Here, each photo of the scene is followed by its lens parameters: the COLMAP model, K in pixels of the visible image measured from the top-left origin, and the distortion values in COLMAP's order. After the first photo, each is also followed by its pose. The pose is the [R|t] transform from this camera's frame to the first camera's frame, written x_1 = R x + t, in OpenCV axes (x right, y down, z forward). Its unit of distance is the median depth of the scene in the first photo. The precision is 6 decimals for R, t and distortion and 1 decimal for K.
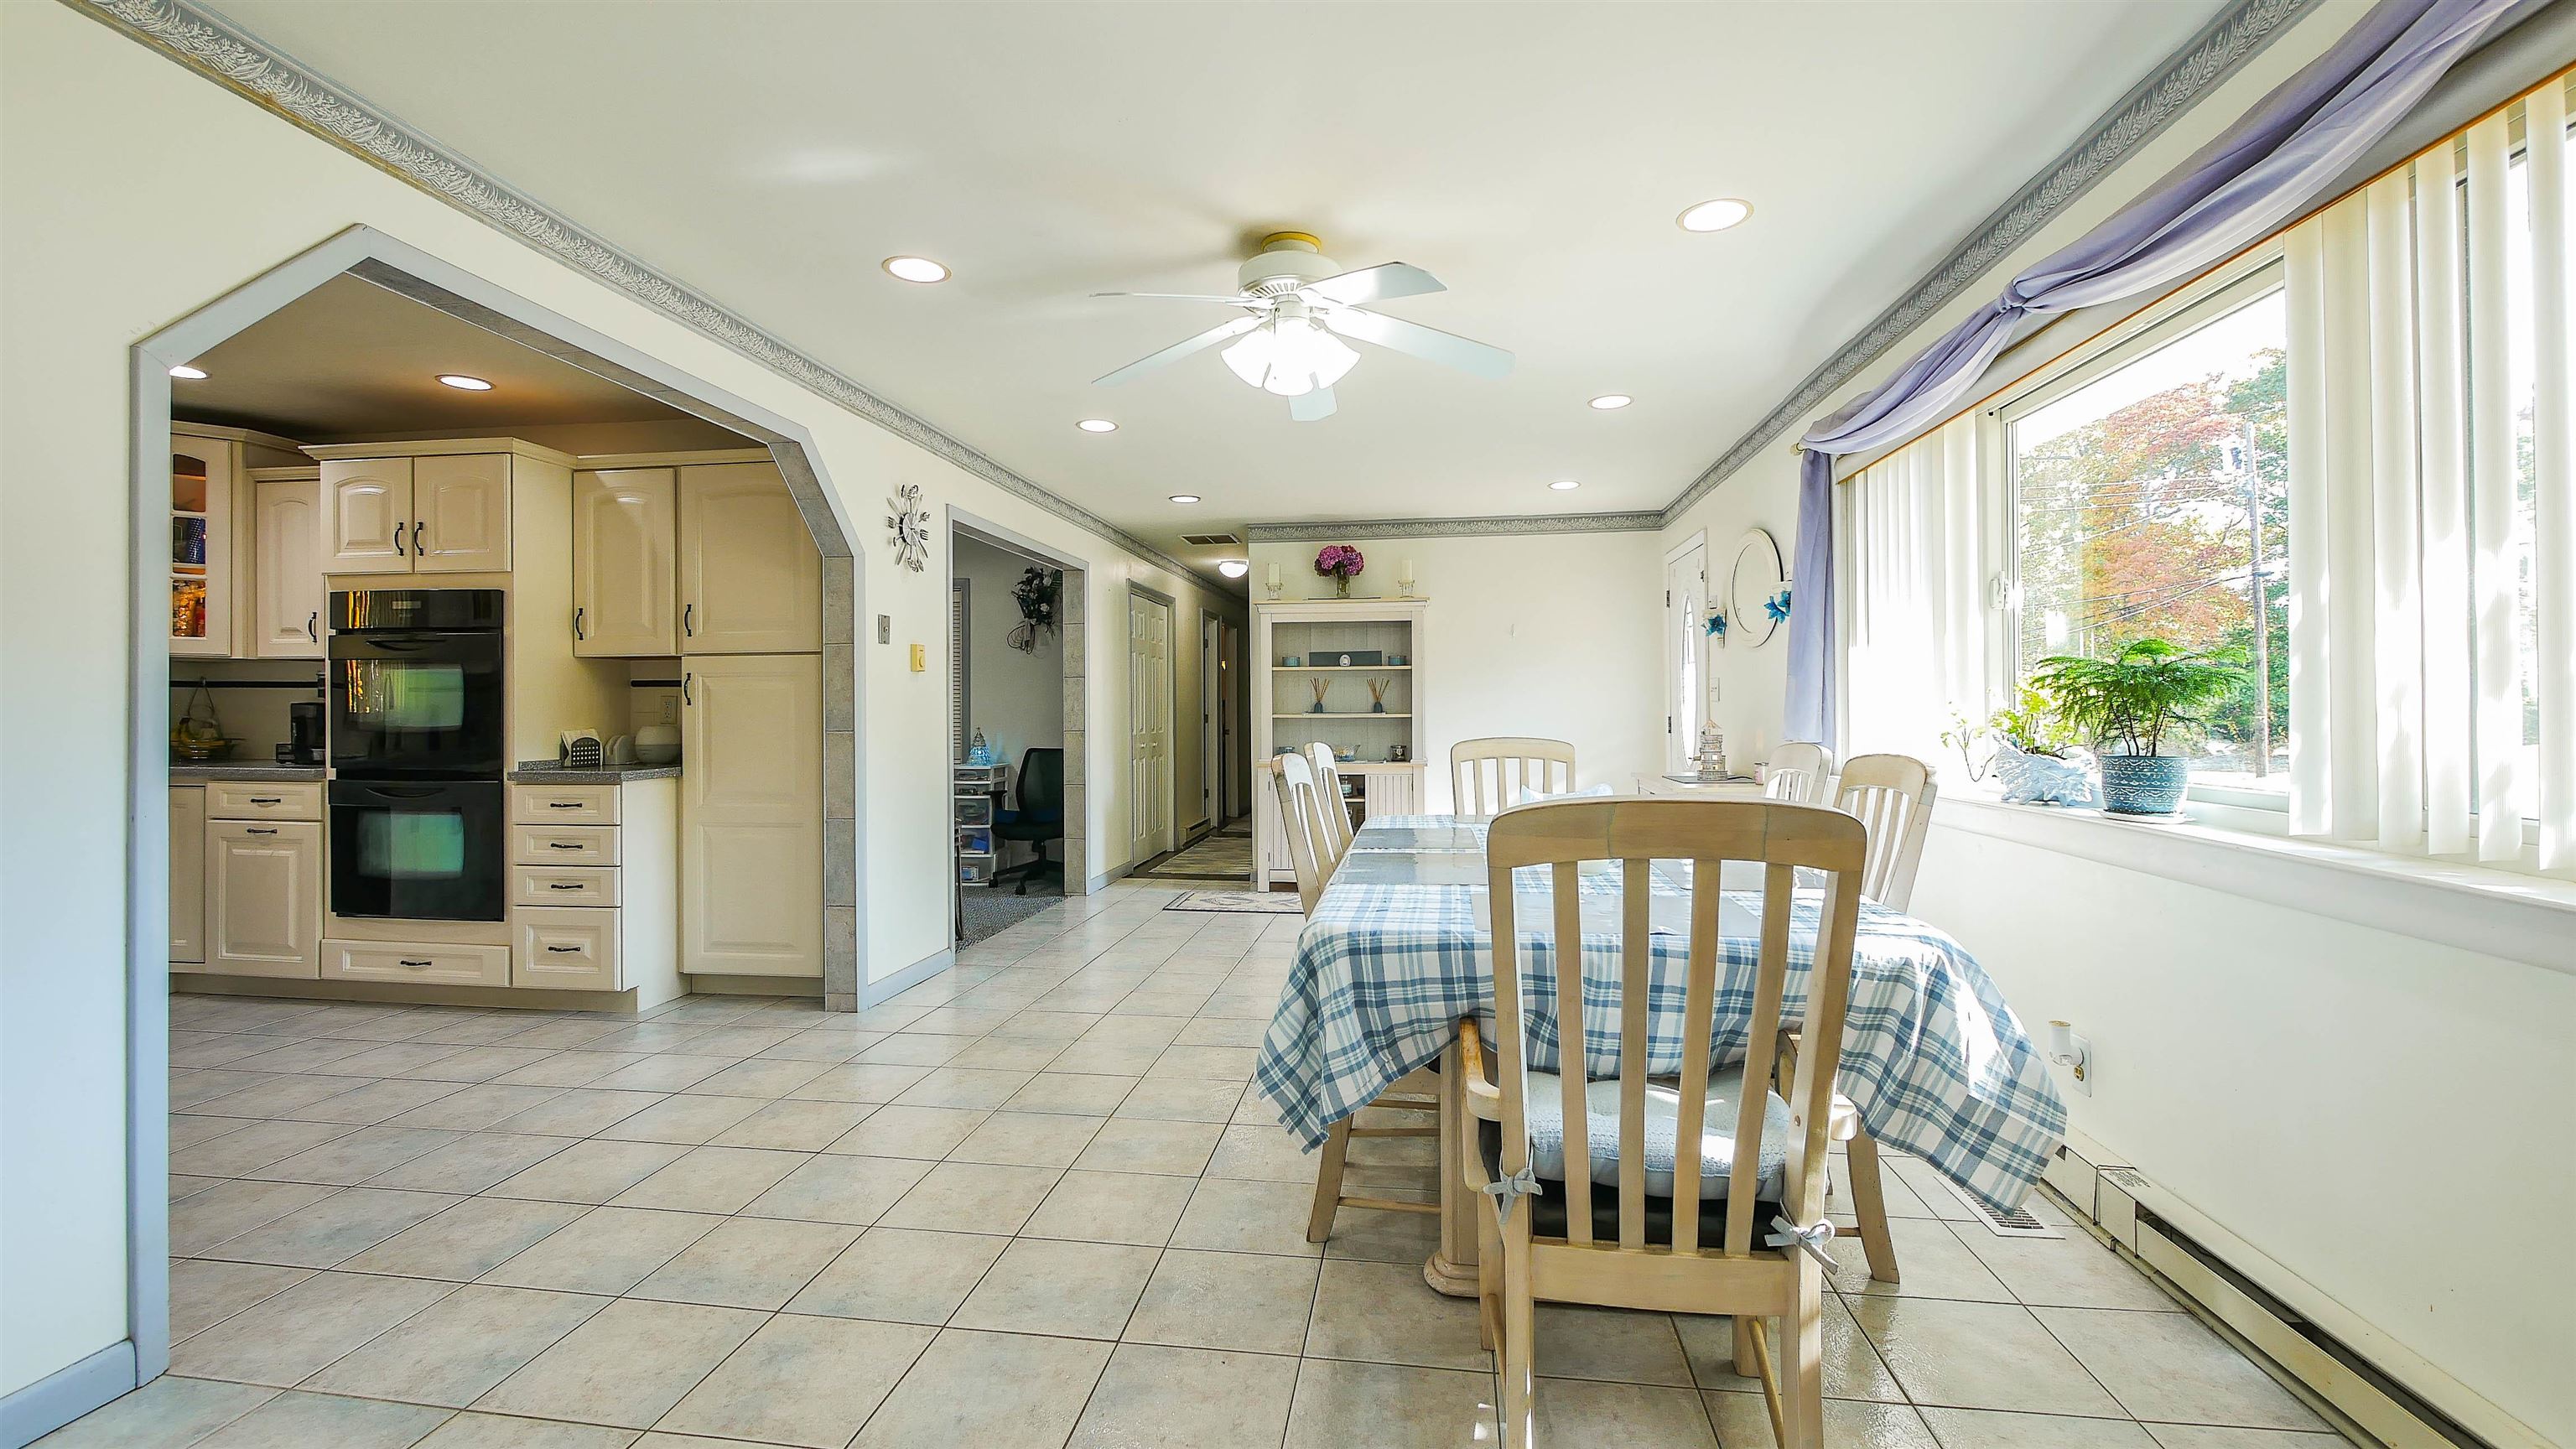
lens RADIAL K [[1058.5, 0, 1285.9], [0, 1058.5, 707.7], [0, 0, 1]] dist [-0.008488, 0.000668]
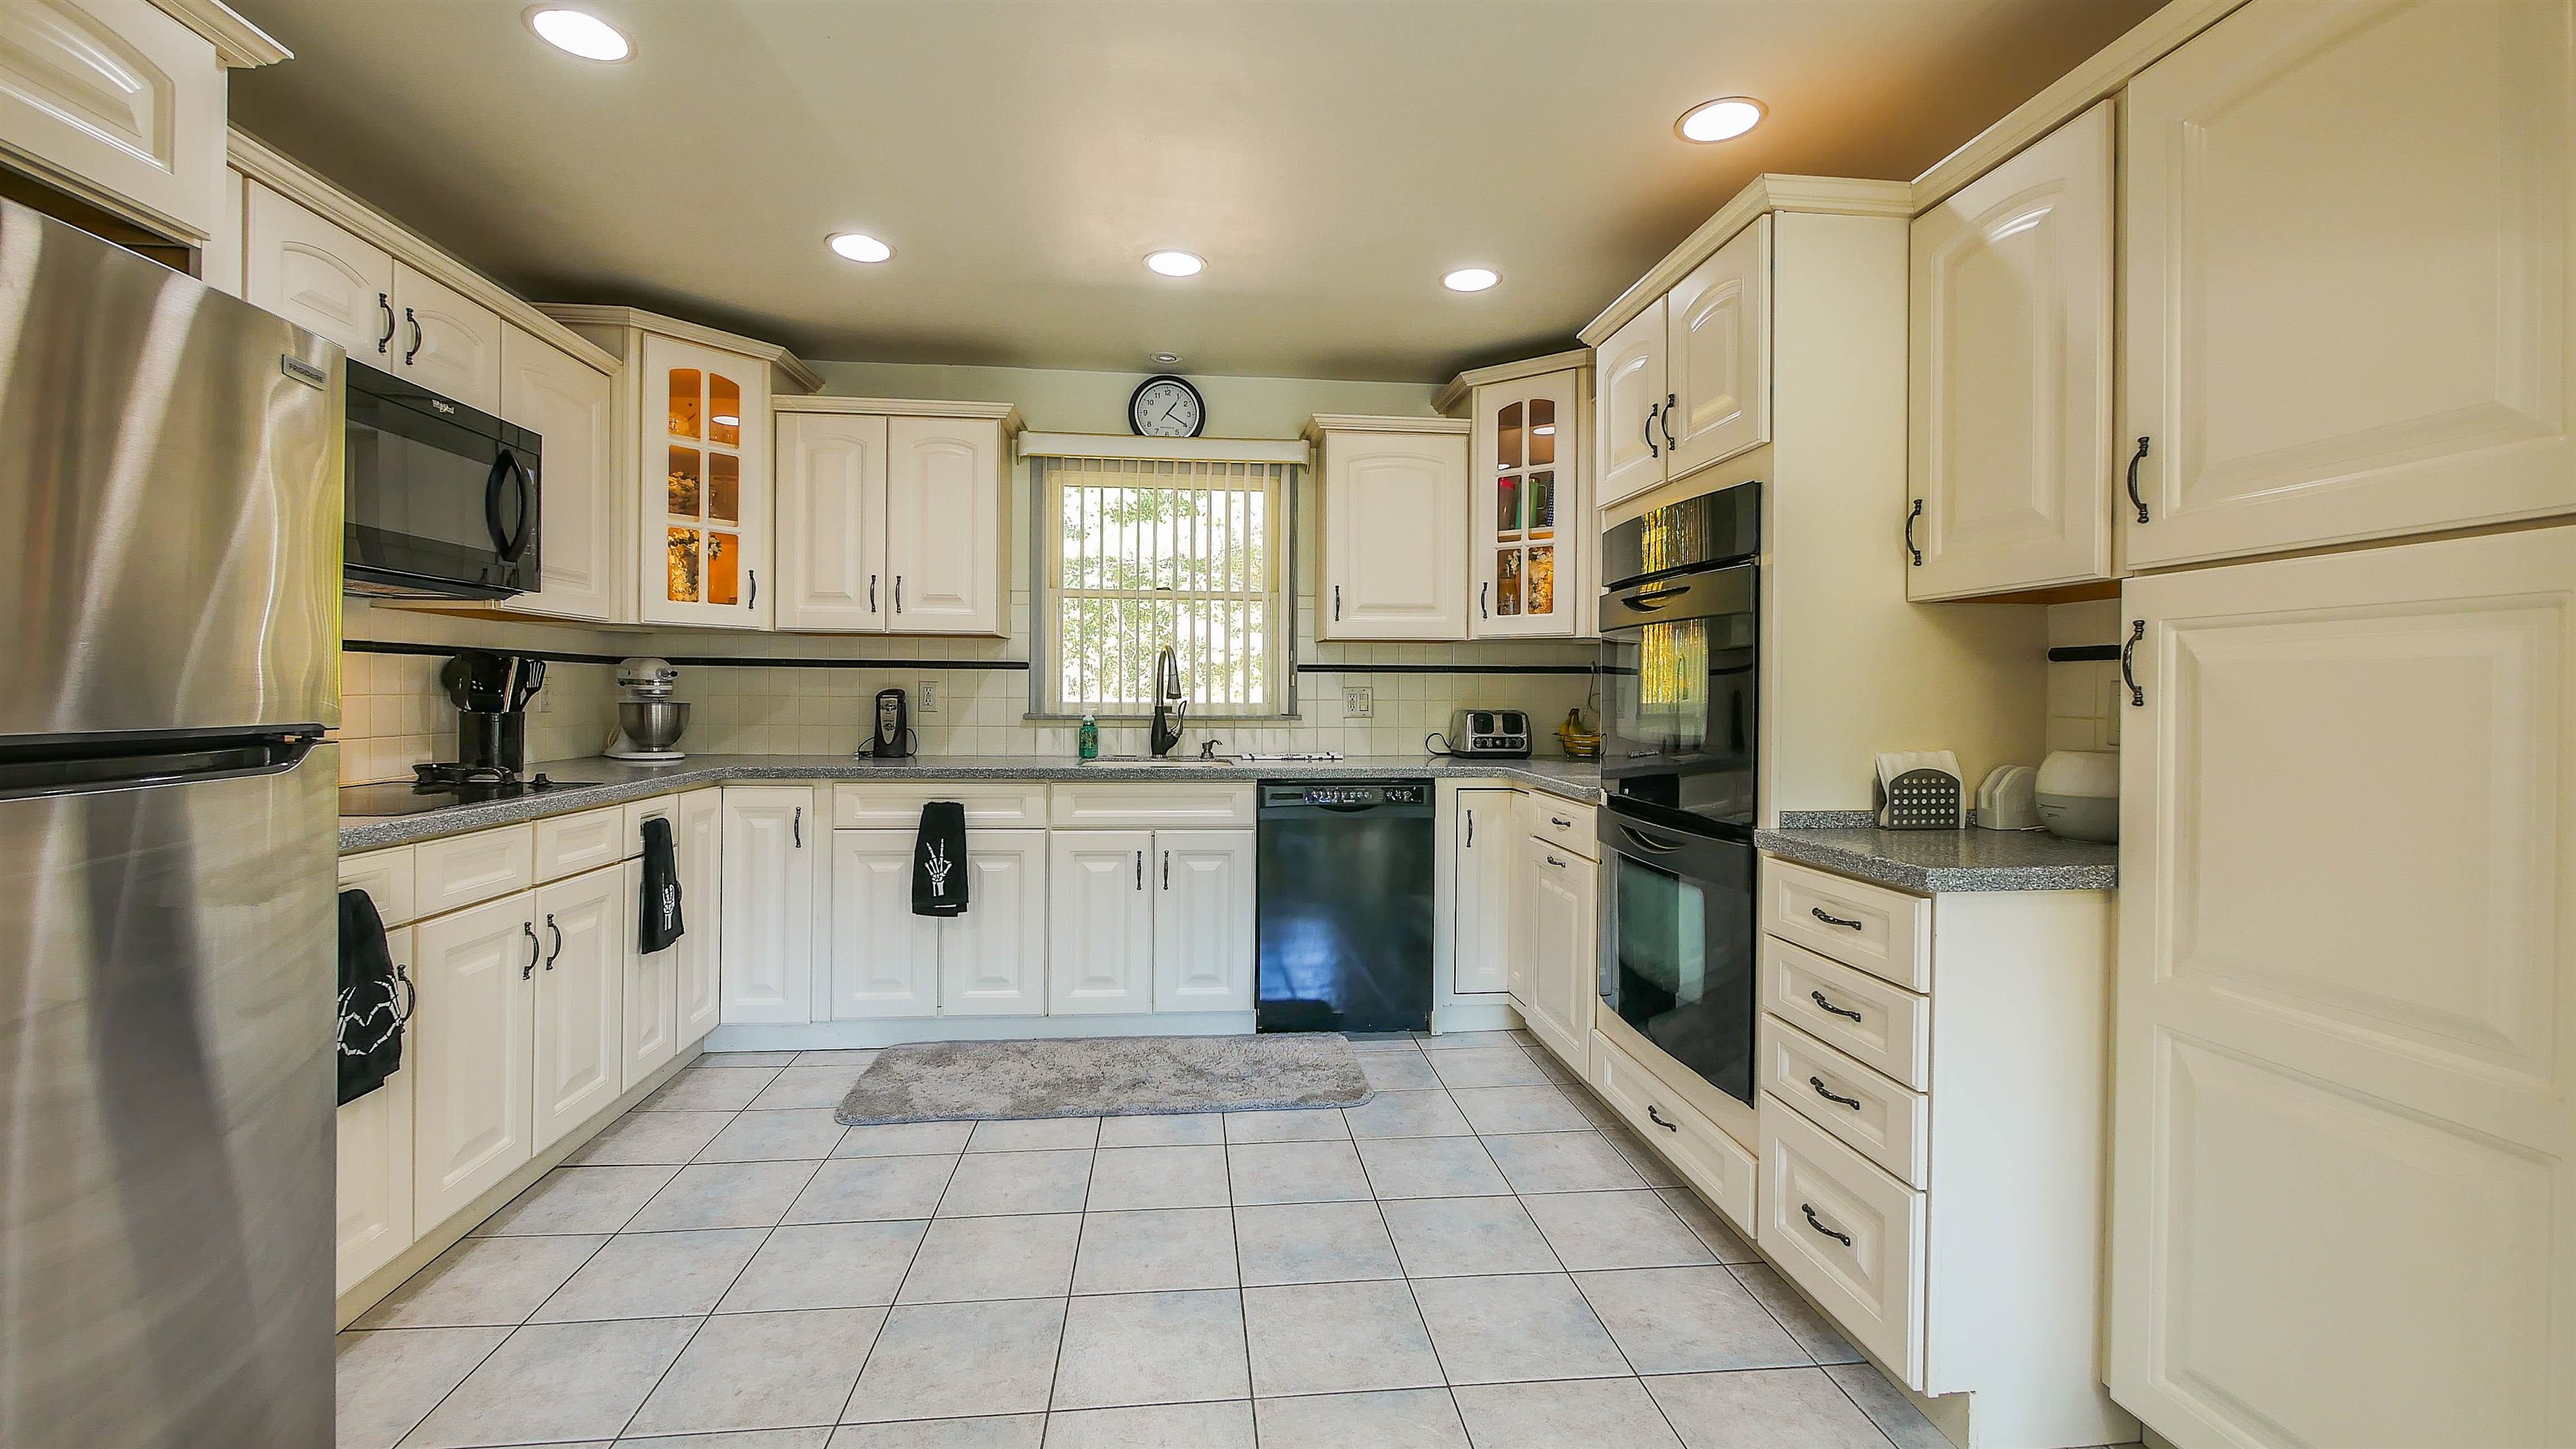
lens RADIAL K [[1058.5, 0, 1285.9], [0, 1058.5, 707.7], [0, 0, 1]] dist [-0.008488, 0.000668]
pose [[0.240756, 0.018849, -0.970403, -0.279127], [-0.005653, 0.999822, 0.018018, -0.006981], [0.970569, 0.001148, 0.240820, 0.624237]]
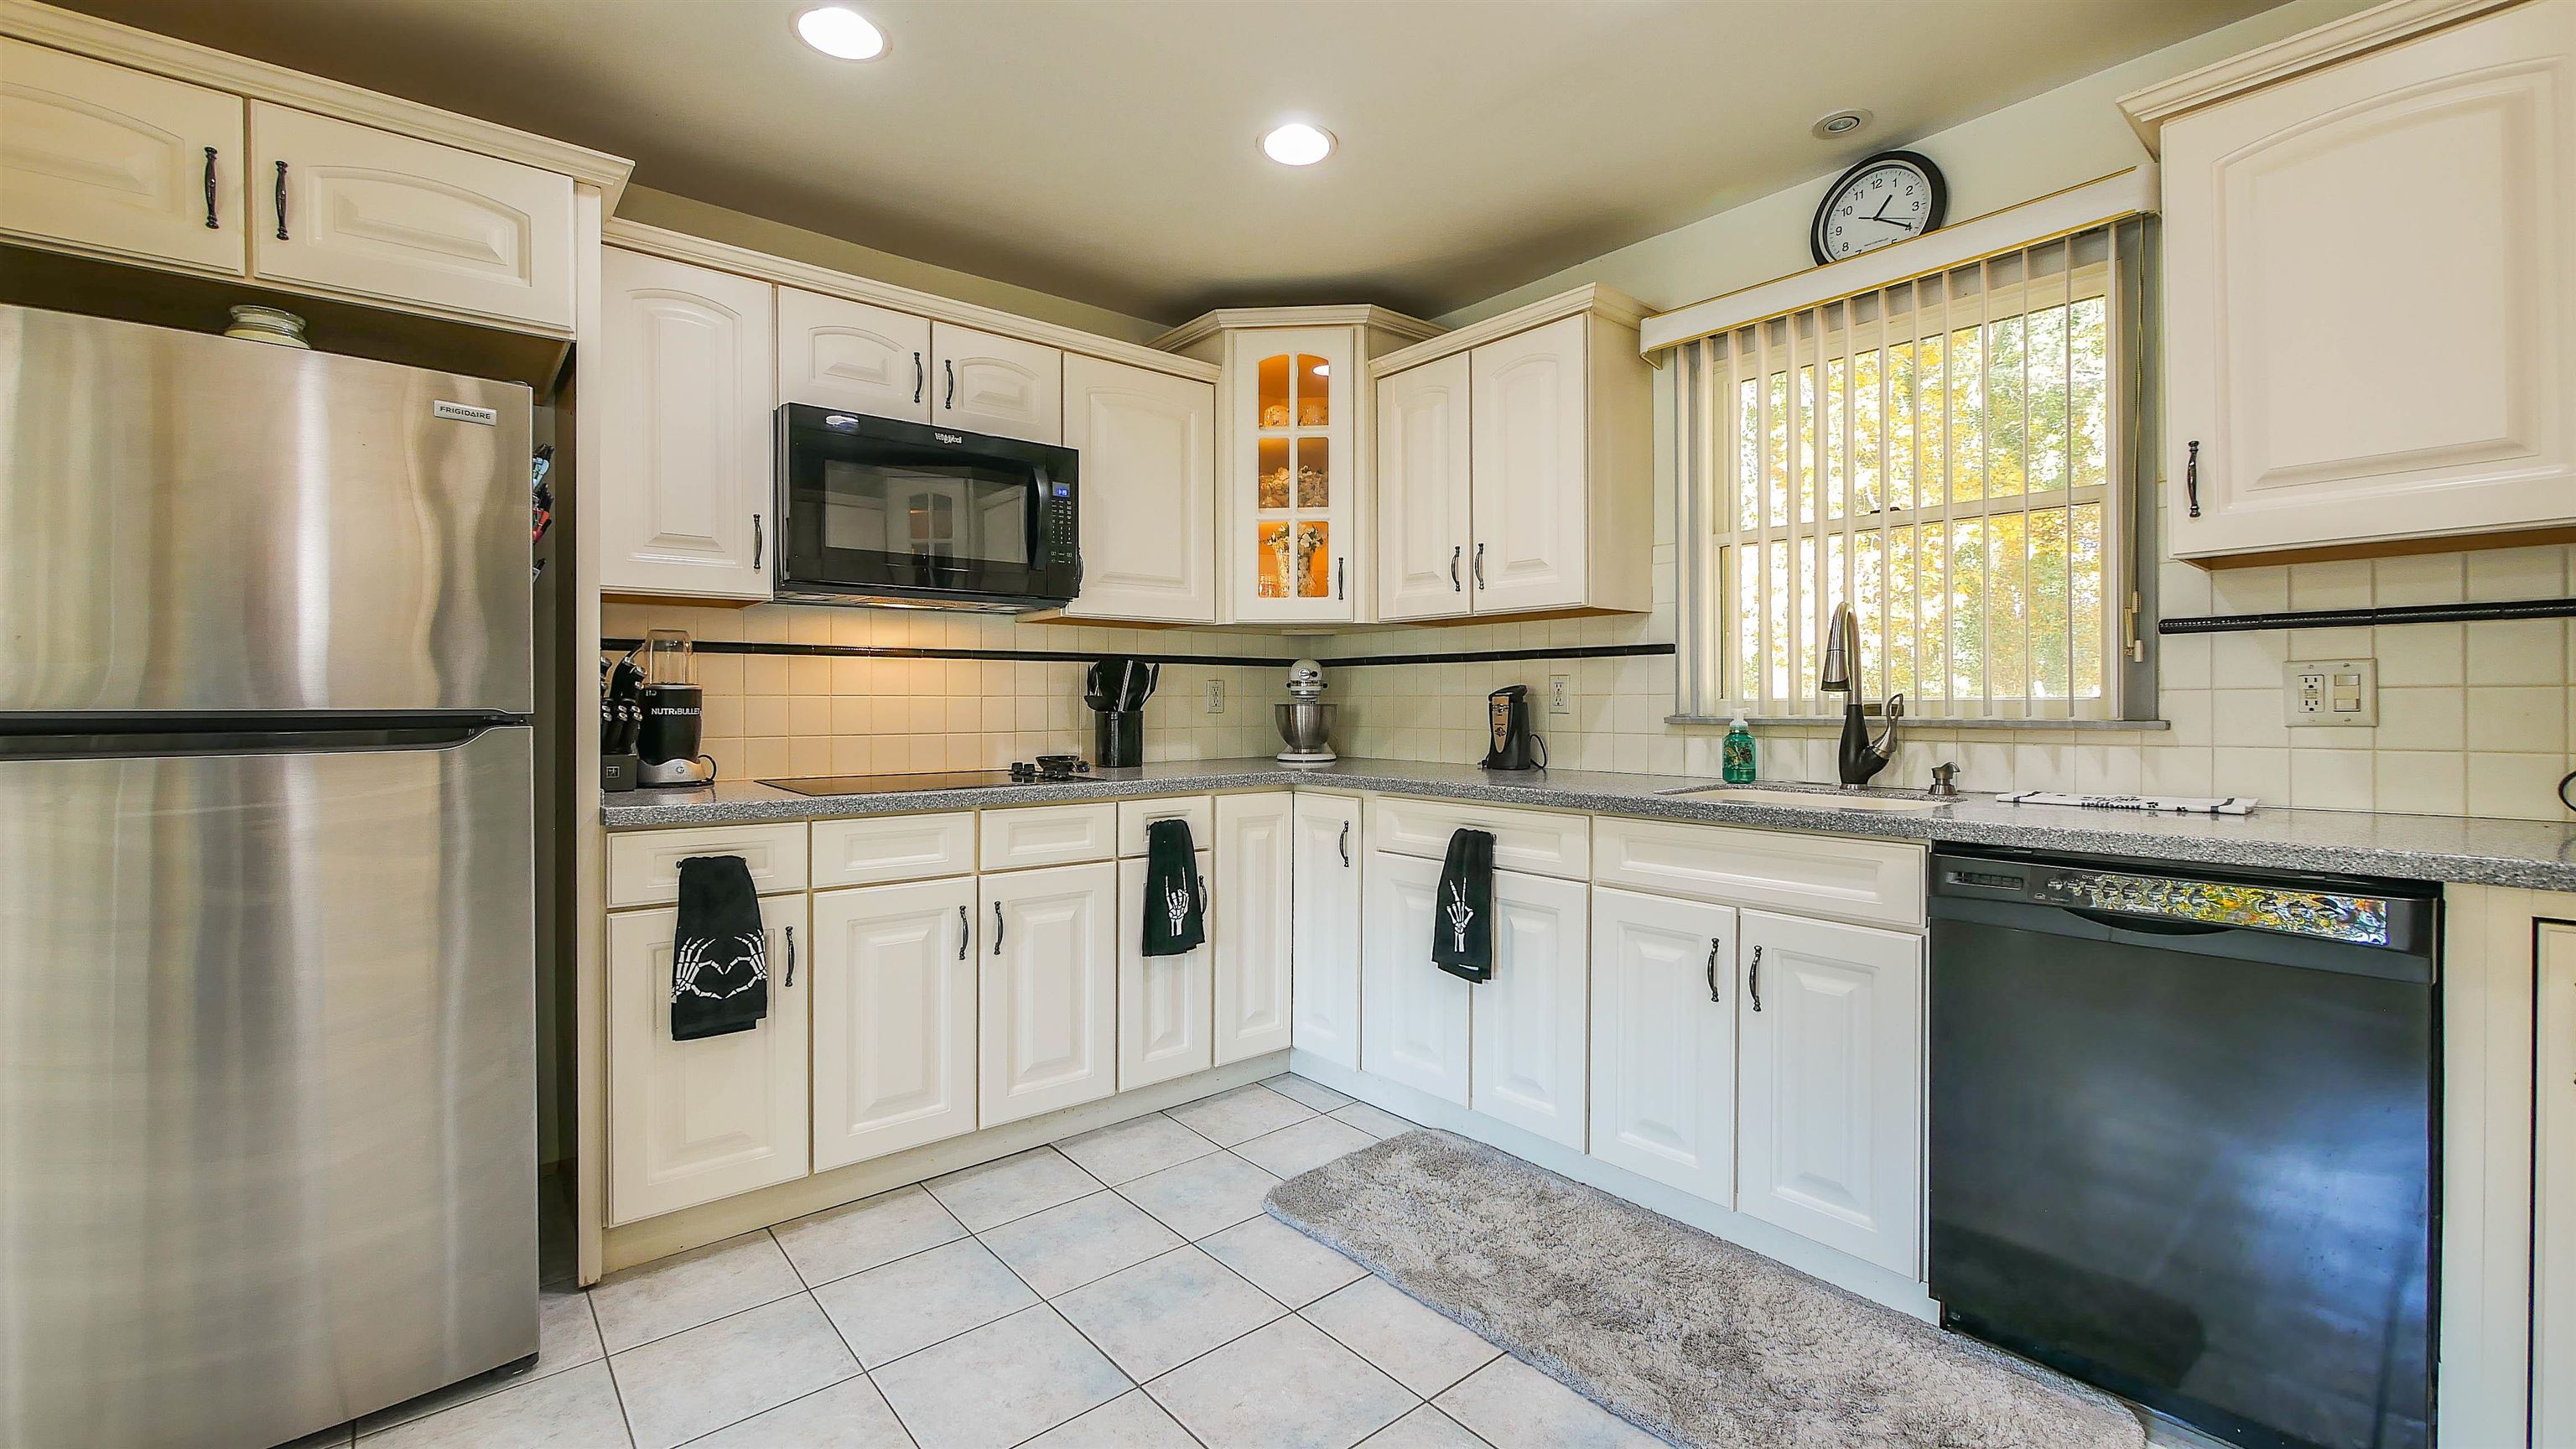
lens RADIAL K [[1058.5, 0, 1285.9], [0, 1058.5, 707.7], [0, 0, 1]] dist [-0.008488, 0.000668]
pose [[-0.672029, 0.009494, -0.740464, -0.604742], [0.008060, 0.999952, 0.005506, 0.006228], [0.740481, -0.002268, -0.672074, 0.907492]]
